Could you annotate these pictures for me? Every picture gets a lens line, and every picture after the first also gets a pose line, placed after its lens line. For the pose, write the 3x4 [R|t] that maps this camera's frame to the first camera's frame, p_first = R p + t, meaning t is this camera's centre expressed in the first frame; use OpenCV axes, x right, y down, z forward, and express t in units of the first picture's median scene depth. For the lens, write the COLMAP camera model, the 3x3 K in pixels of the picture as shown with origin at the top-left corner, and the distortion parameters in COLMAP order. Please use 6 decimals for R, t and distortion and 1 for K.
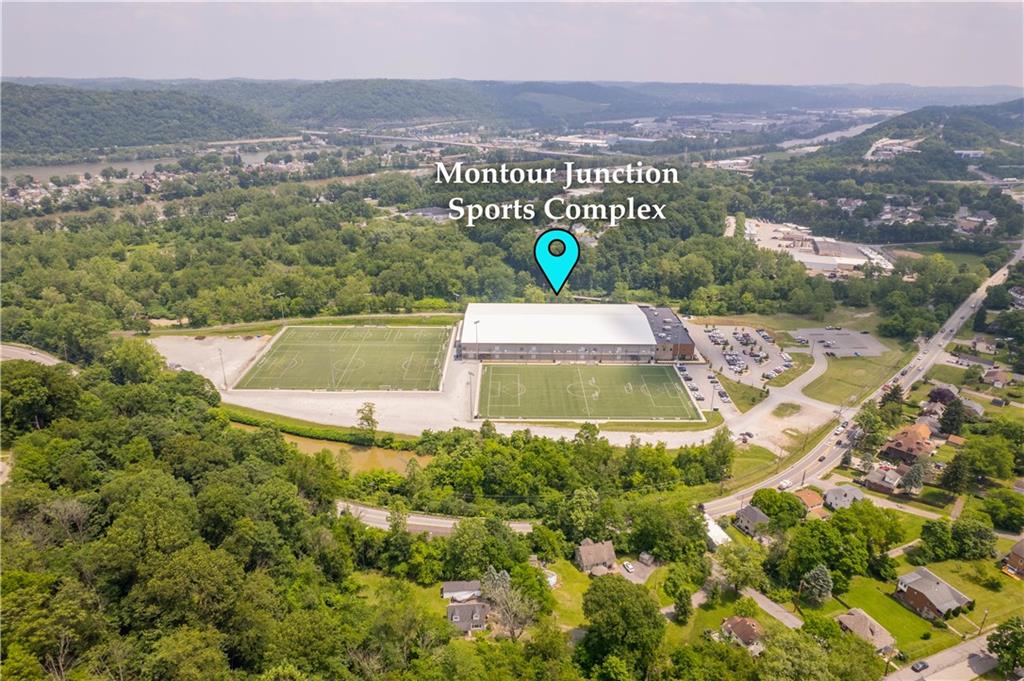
lens RADIAL K [[683.0, 0, 512.0], [0, 683.0, 340.5], [0, 0, 1]] dist [-0.040062, 0.056804]
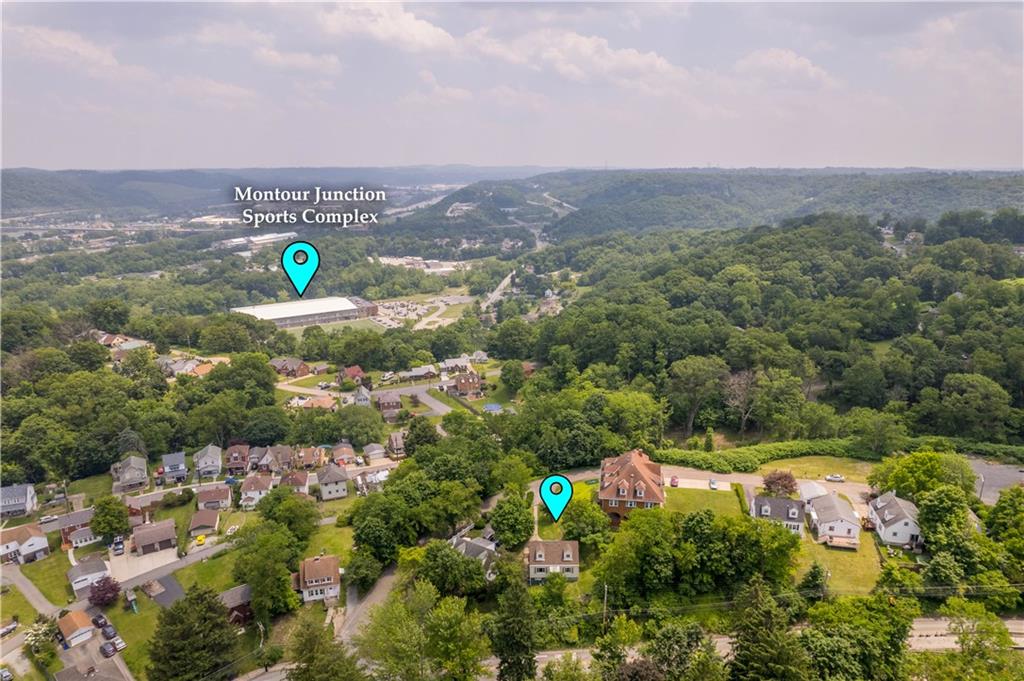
lens RADIAL K [[683.0, 0, 512.0], [0, 683.0, 340.5], [0, 0, 1]] dist [-0.040062, 0.056804]
pose [[0.847241, -0.149308, 0.509794, -0.170620], [0.205768, 0.977007, -0.055828, 0.125089], [-0.489736, 0.152199, 0.858483, -0.332797]]
